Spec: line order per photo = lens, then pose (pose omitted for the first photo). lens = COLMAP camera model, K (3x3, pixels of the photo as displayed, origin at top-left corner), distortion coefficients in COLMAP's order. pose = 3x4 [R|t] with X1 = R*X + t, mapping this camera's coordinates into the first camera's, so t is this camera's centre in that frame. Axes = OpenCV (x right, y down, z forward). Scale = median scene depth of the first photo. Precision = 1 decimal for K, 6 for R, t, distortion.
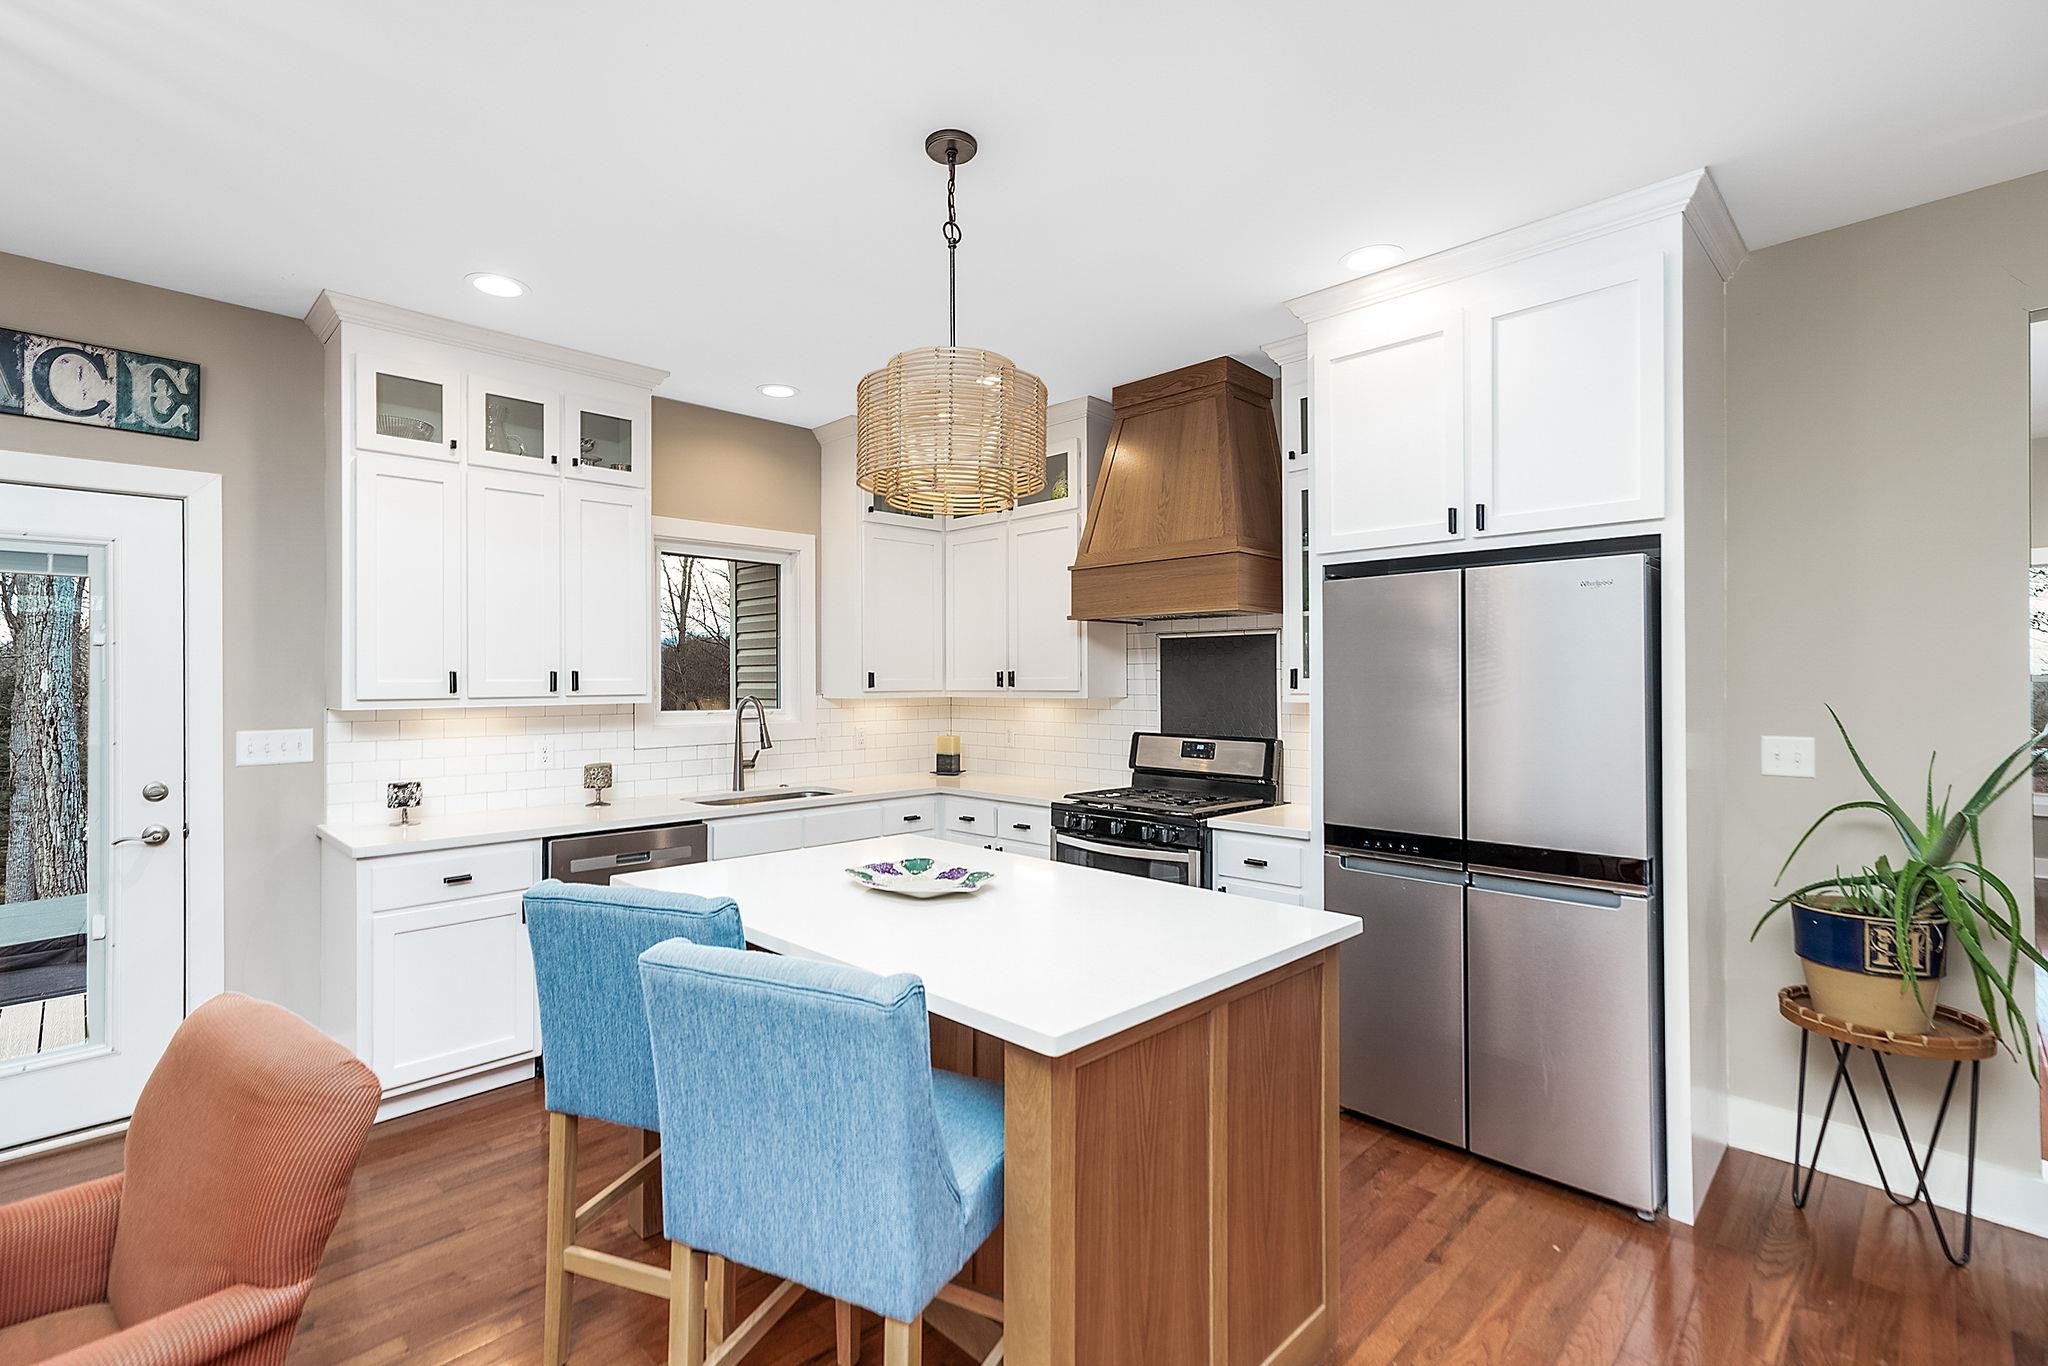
lens RADIAL K [[933.1, 0, 1025.3], [0, 933.1, 671.5], [0, 0, 1]] dist [-0.000256, 0.006158]
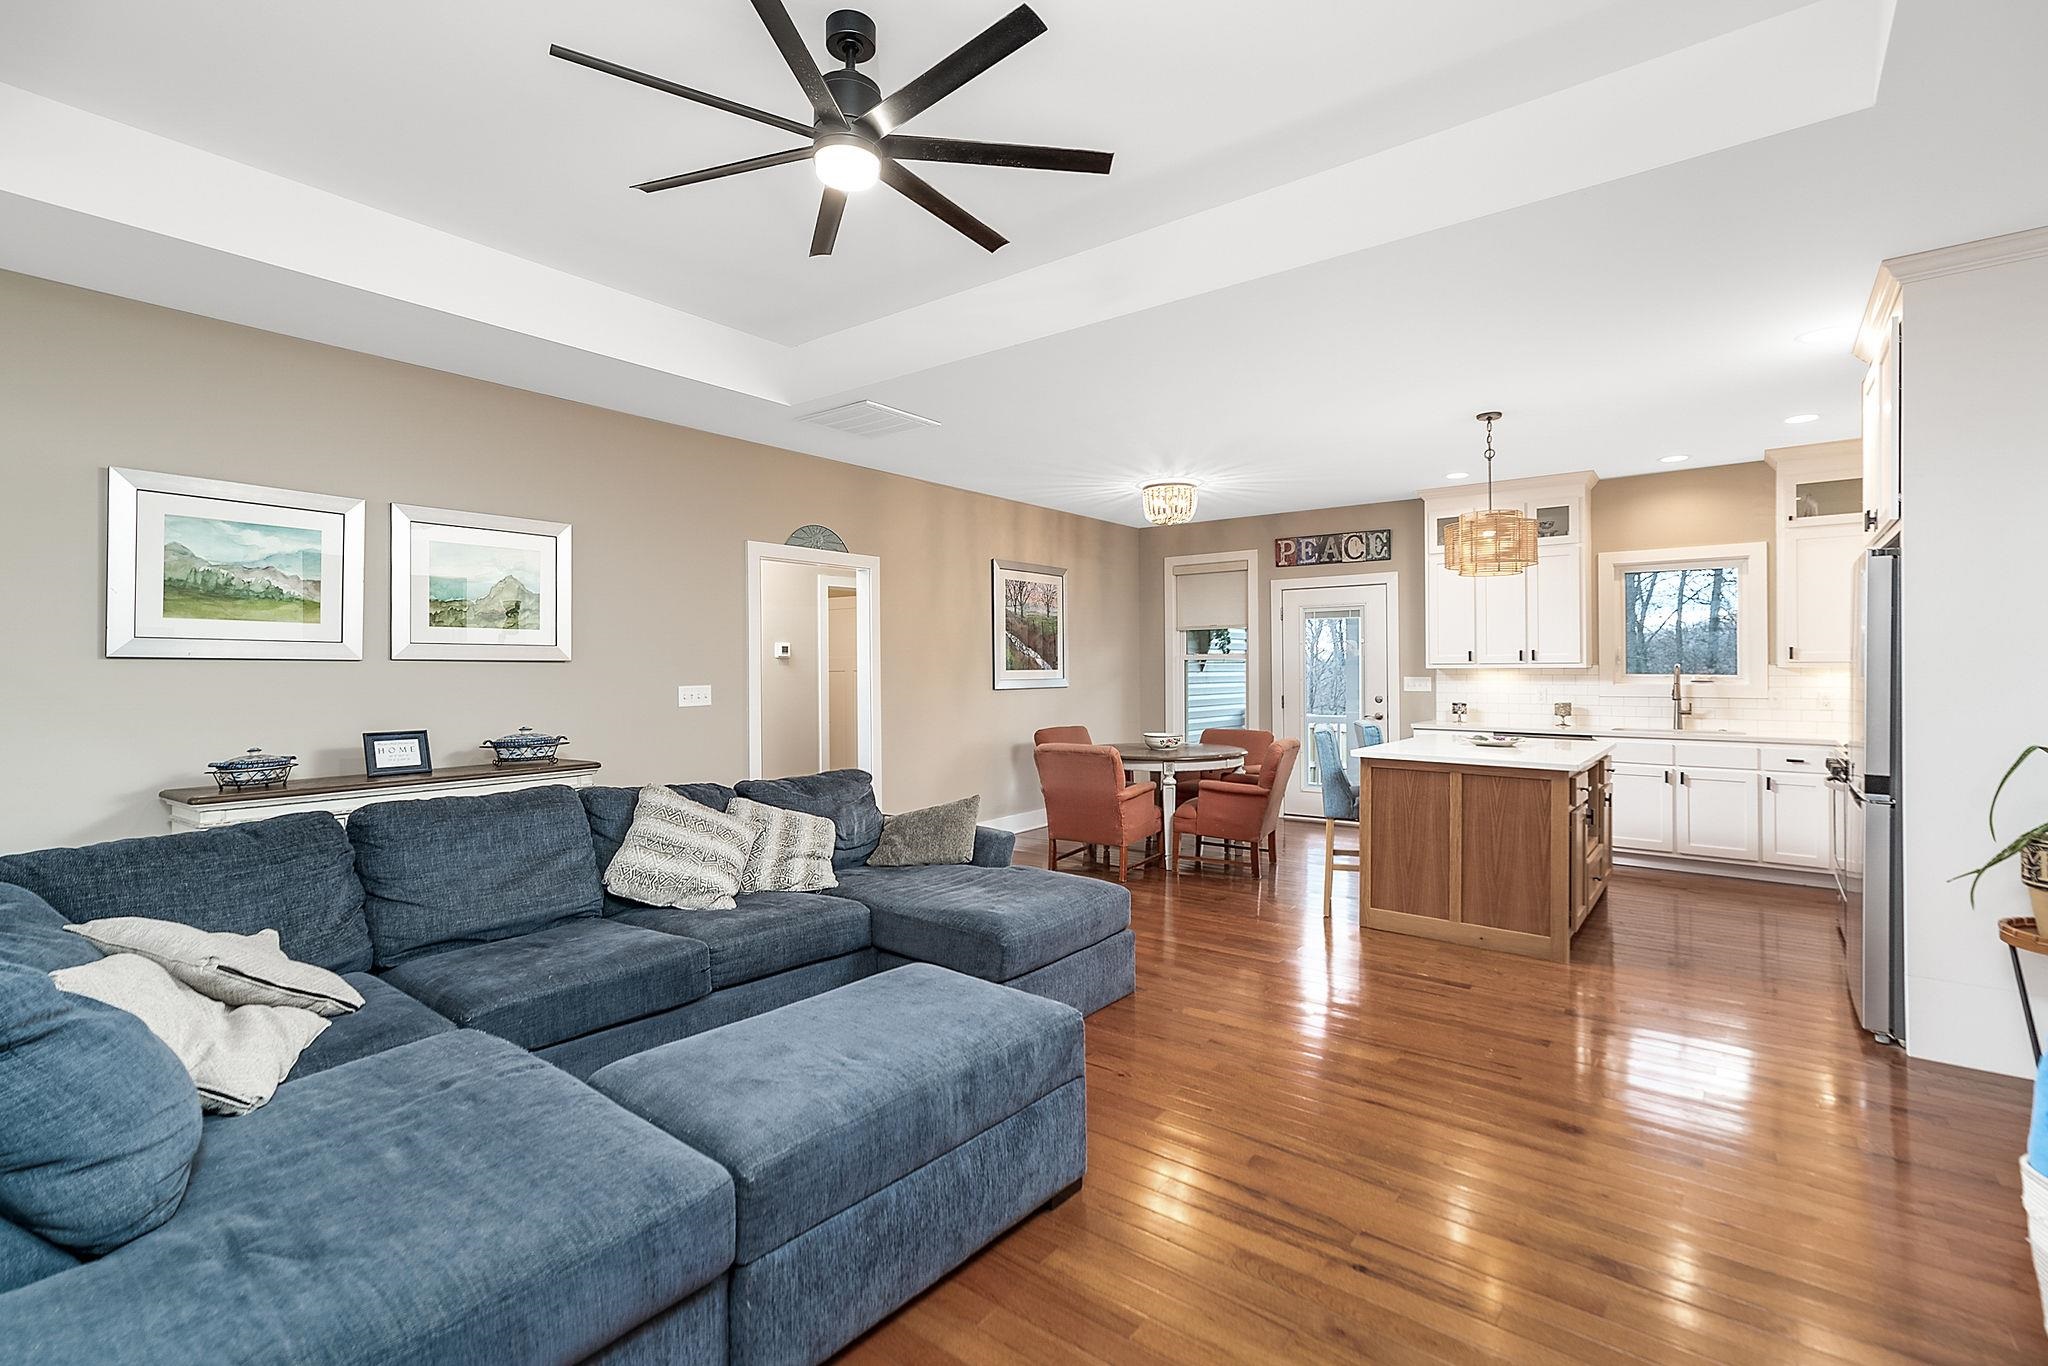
lens RADIAL K [[933.1, 0, 981.6], [0, 933.1, 662.8], [0, 0, 1]] dist [-0.000256, 0.006158]
pose [[0.098287, -0.005828, -0.995141, 1.361216], [0.010288, 0.999935, -0.004840, 0.025025], [0.995105, -0.009762, 0.098341, -0.297586]]
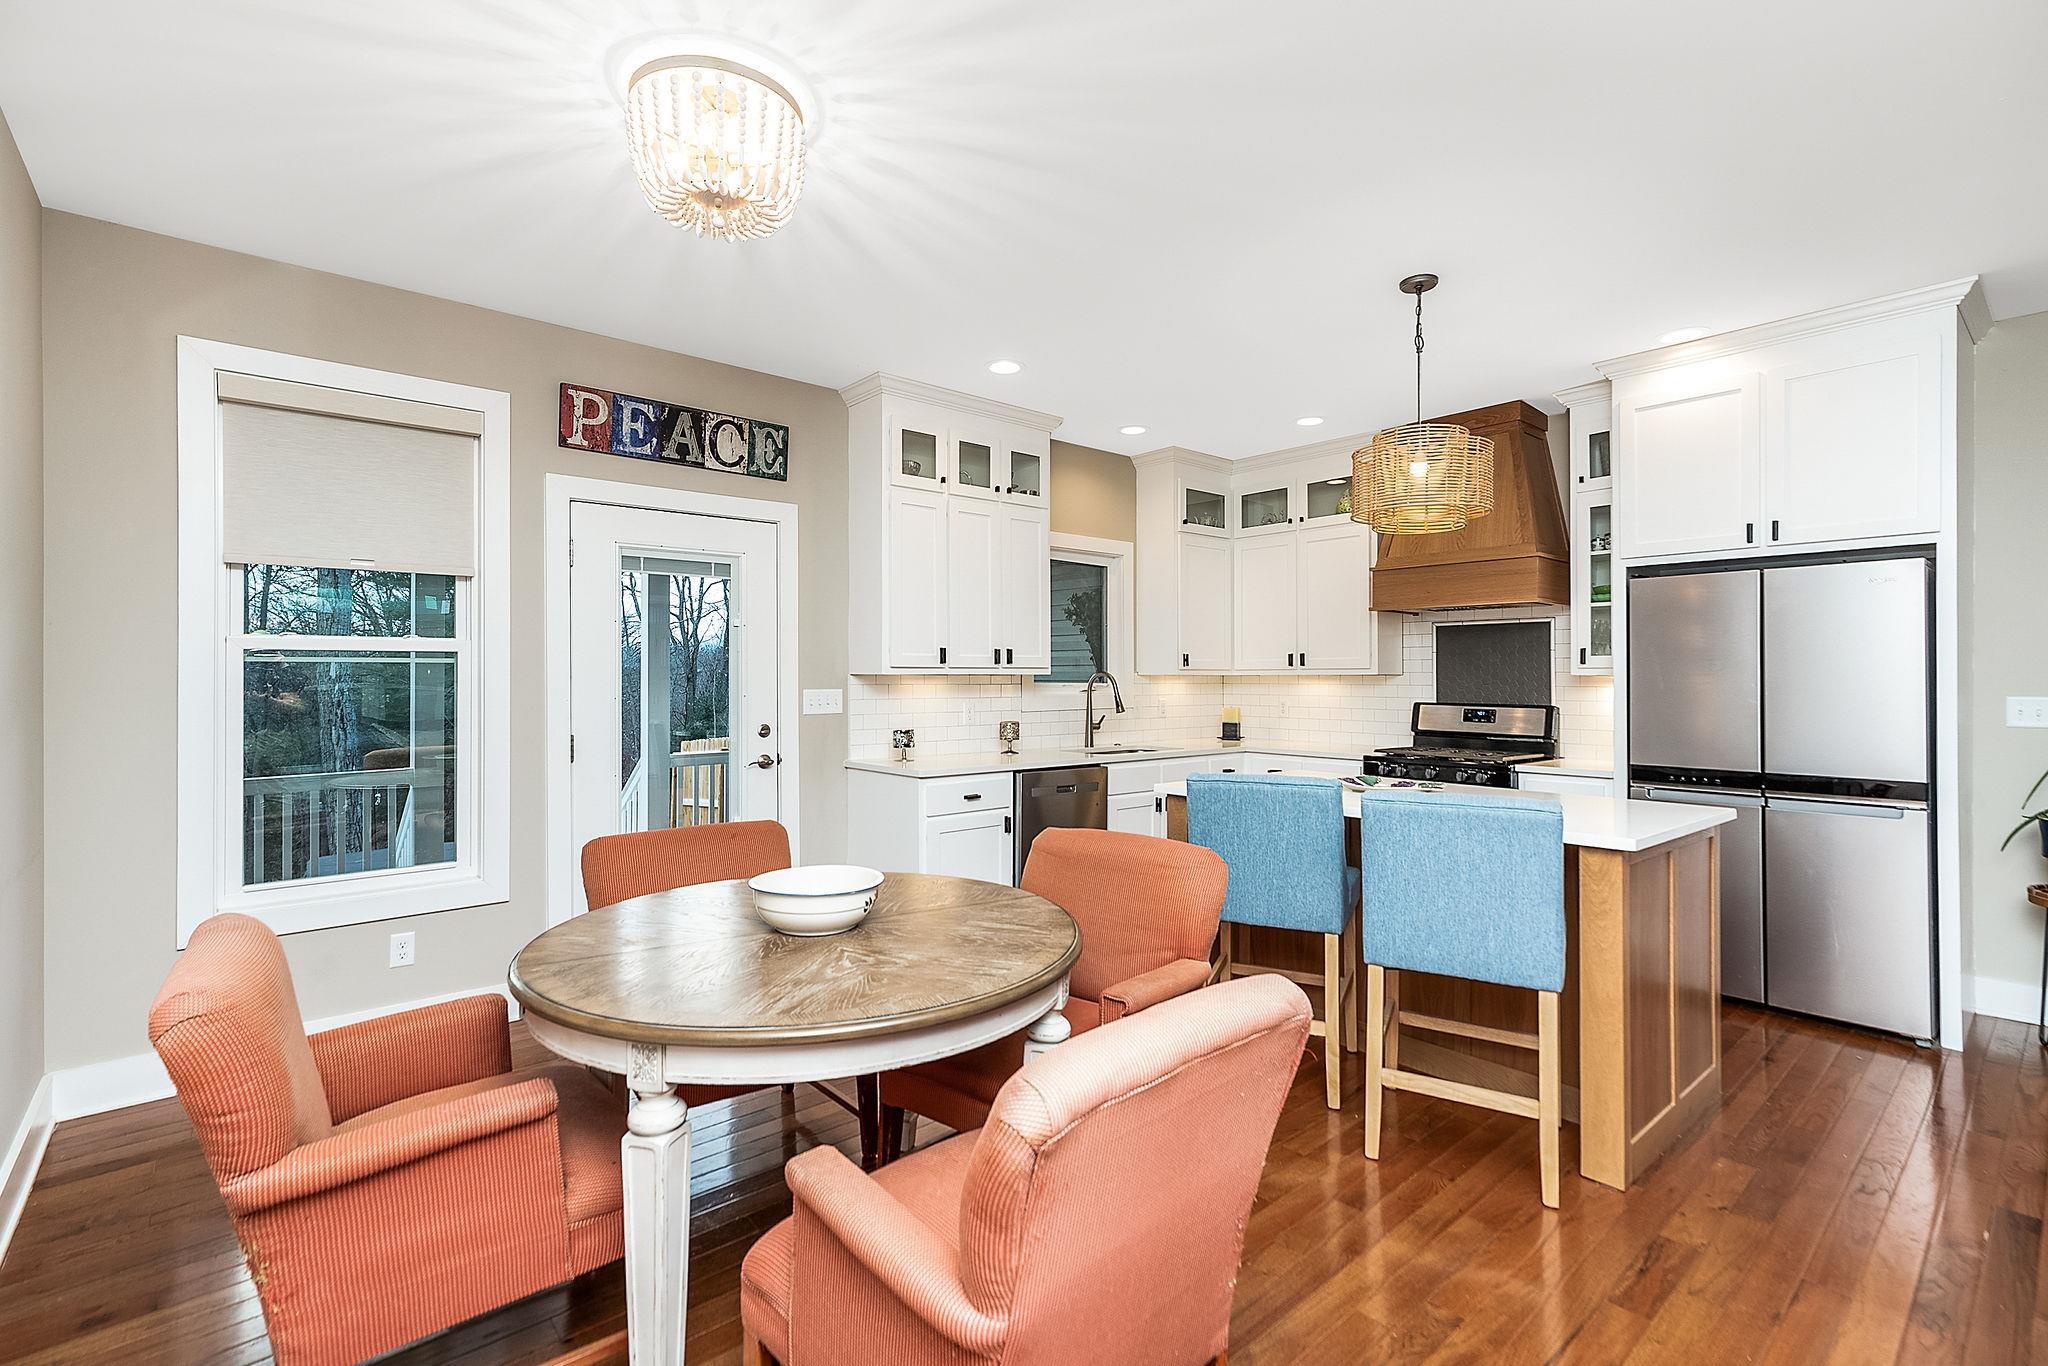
lens RADIAL K [[933.1, 0, 1019.8], [0, 933.1, 668.0], [0, 0, 1]] dist [-0.000256, 0.006158]
pose [[0.997001, 0.004147, -0.077278, -0.395421], [-0.004289, 0.999989, -0.001677, 0.030953], [0.077270, 0.002004, 0.997008, -0.337788]]
